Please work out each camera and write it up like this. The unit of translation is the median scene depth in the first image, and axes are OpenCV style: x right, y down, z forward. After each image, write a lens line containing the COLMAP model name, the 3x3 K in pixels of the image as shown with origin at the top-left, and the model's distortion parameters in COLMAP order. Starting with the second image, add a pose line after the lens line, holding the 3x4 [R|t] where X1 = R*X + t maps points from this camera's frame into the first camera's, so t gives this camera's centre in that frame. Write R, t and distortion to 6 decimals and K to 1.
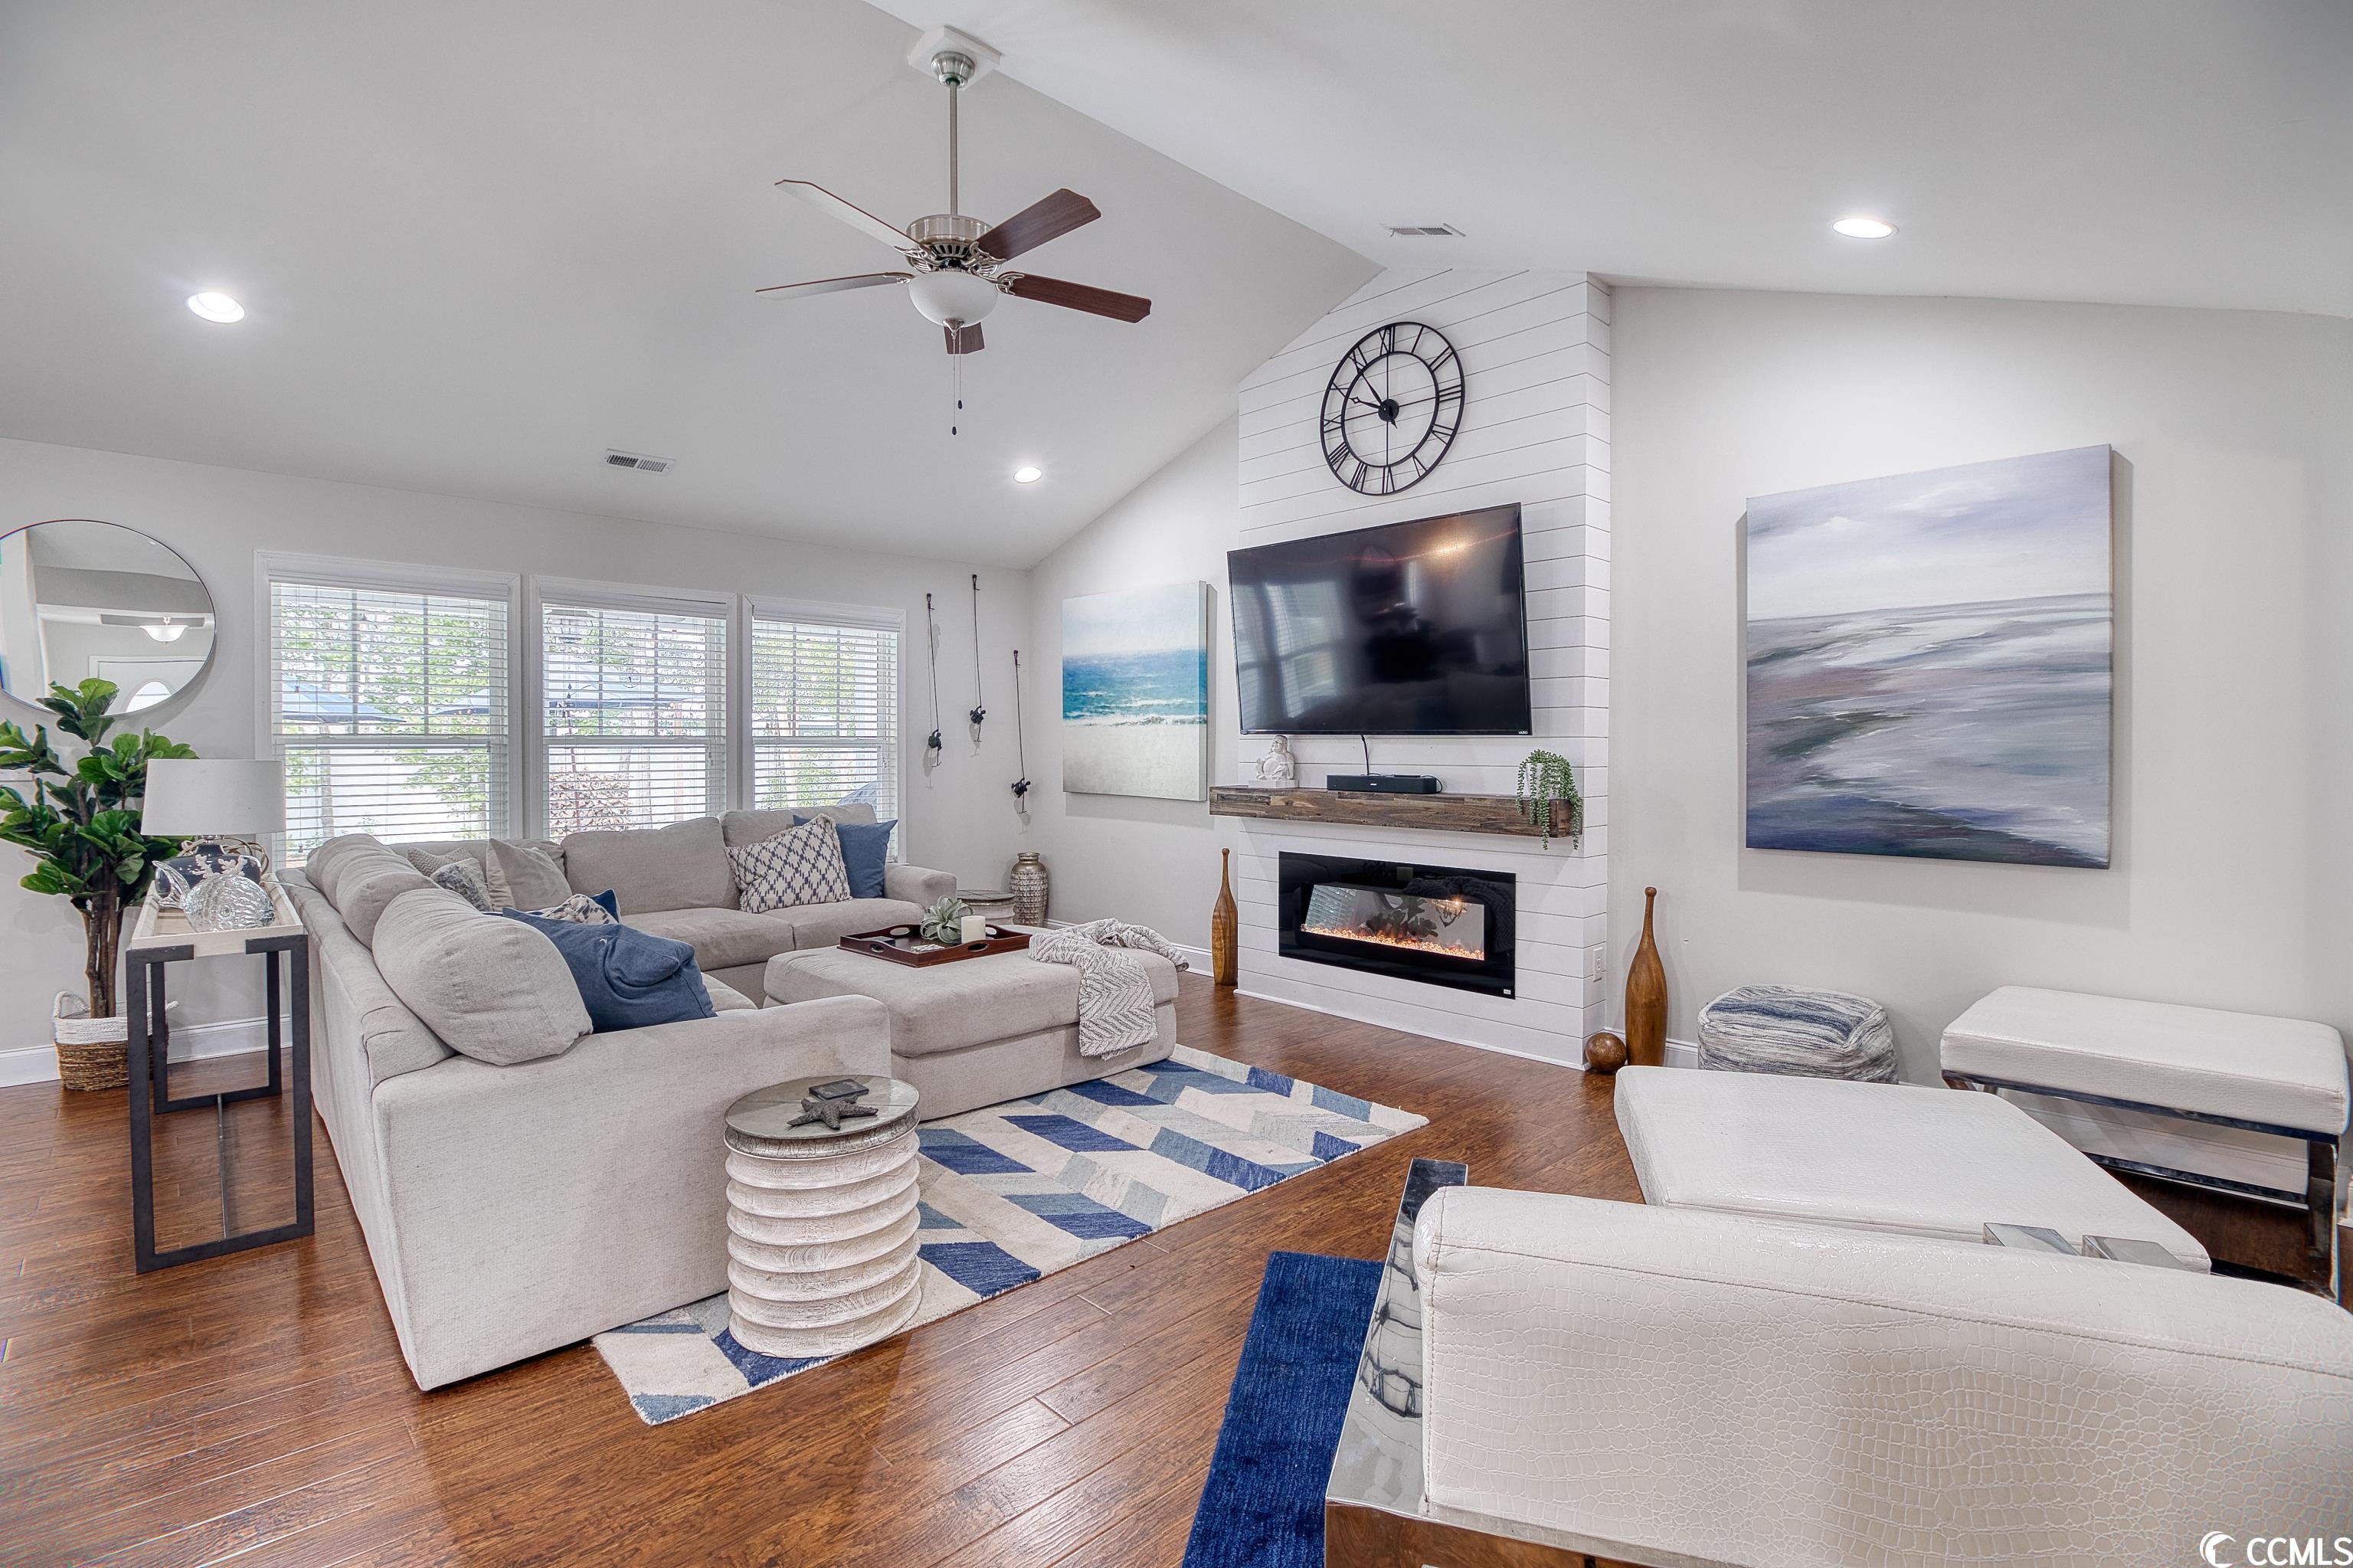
lens RADIAL K [[1084.5, 0, 1170.3], [0, 1084.5, 756.0], [0, 0, 1]] dist [-0.000189, -0.012243]
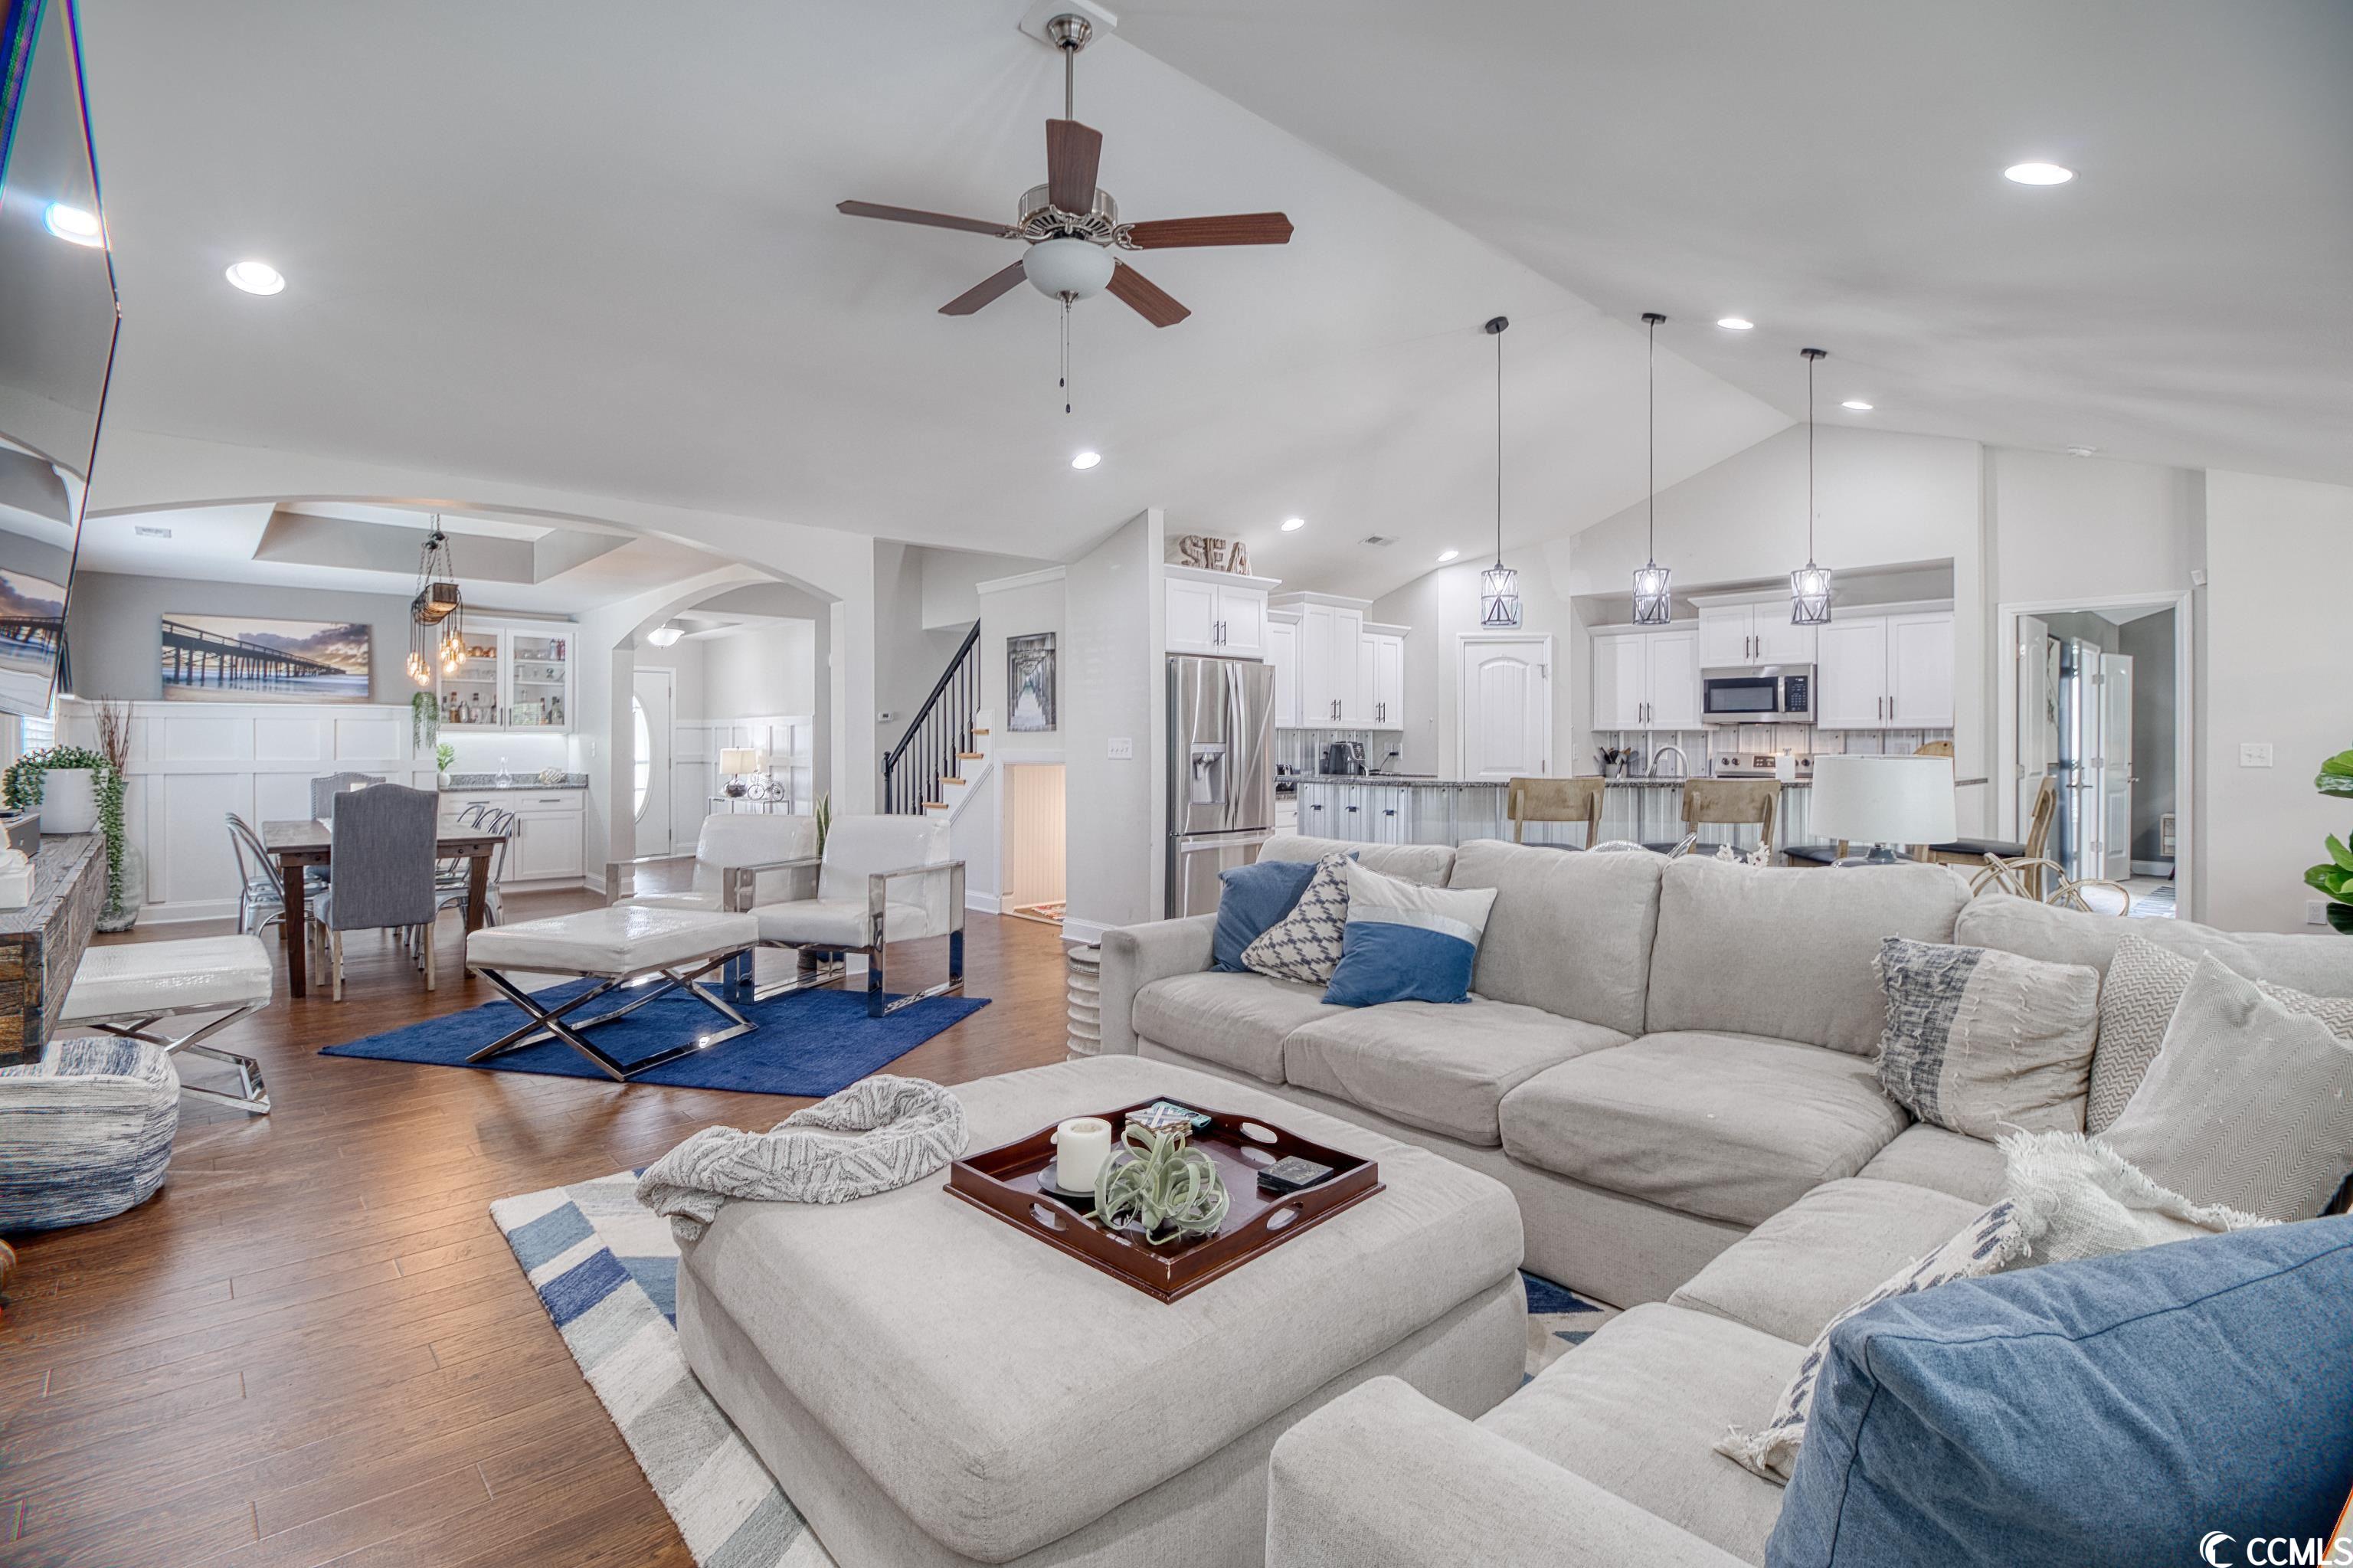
lens RADIAL K [[1090.3, 0, 1162.1], [0, 1090.3, 742.1], [0, 0, 1]] dist [-0.001913, -0.012739]
pose [[-0.999787, -0.001381, 0.020570, -0.252409], [-0.001185, 0.999954, 0.009518, -0.014338], [-0.020582, 0.009491, -0.999743, 1.637514]]
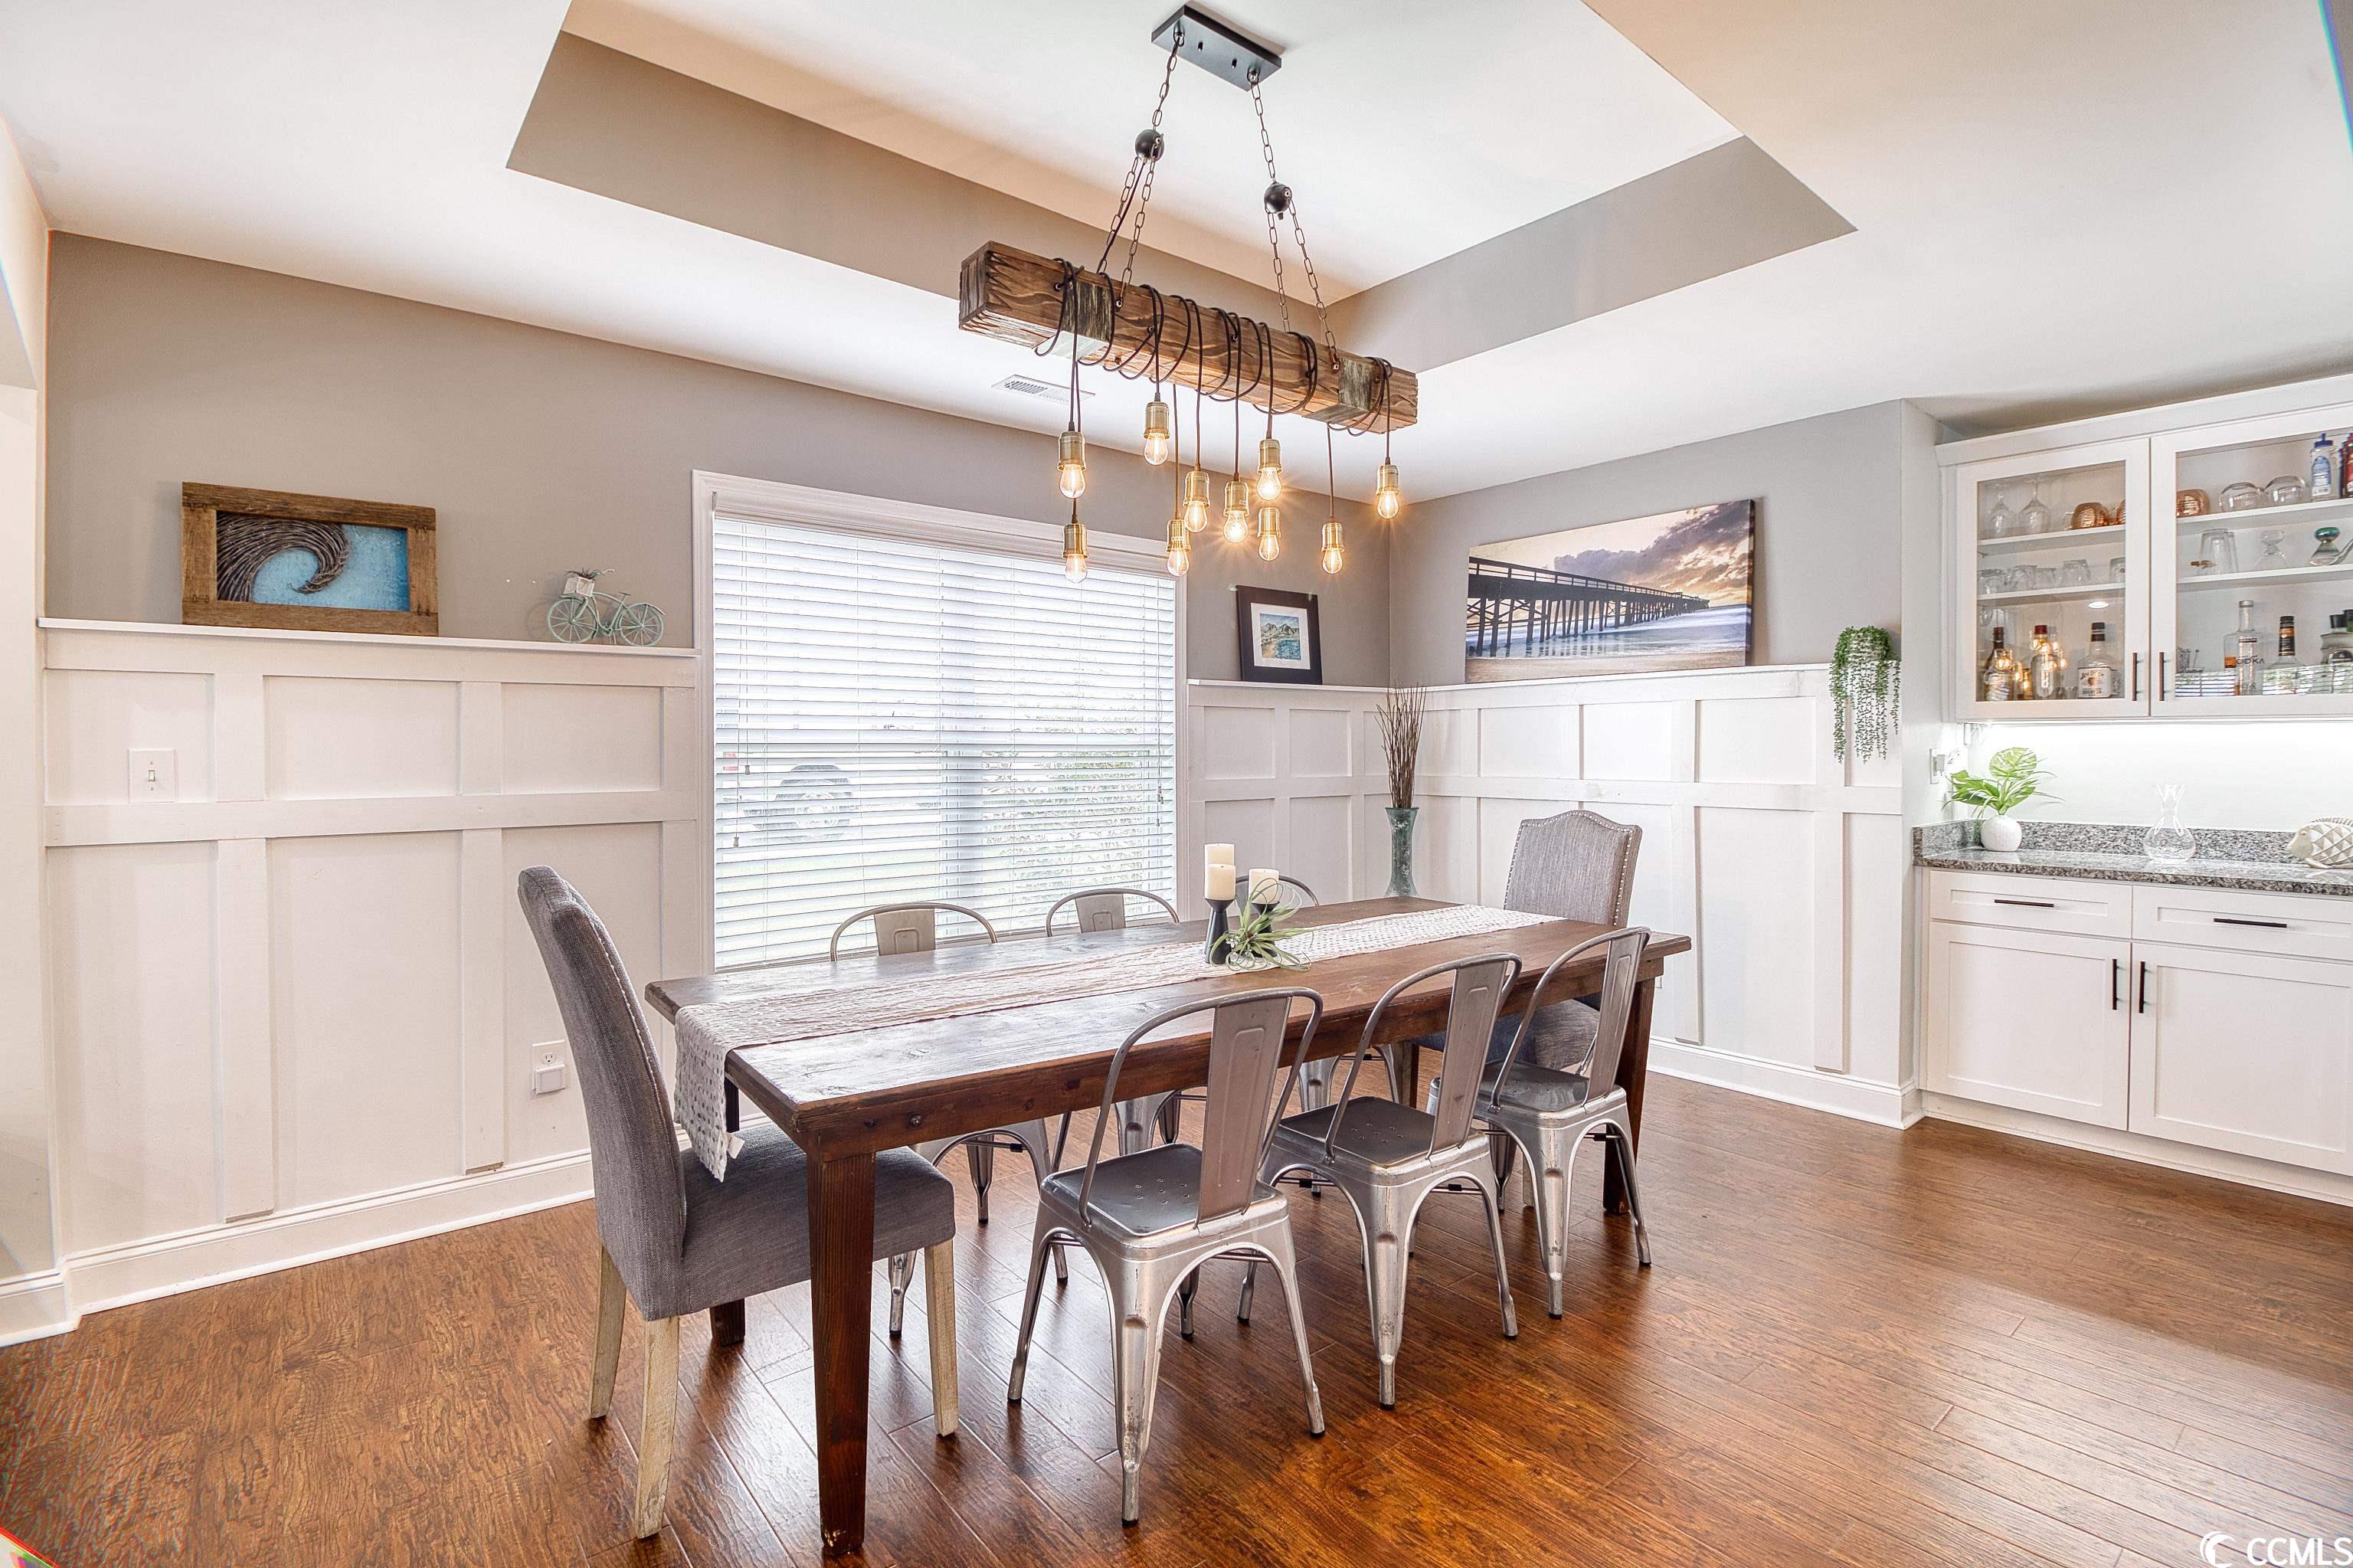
lens RADIAL K [[1093.5, 0, 1169.2], [0, 1093.5, 753.9], [0, 0, 1]] dist [0.000576, -0.013034]
pose [[0.068650, -0.001796, 0.997639, 0.301932], [0.013301, 0.999911, 0.000884, 0.006261], [-0.997552, 0.013209, 0.068668, 0.018652]]
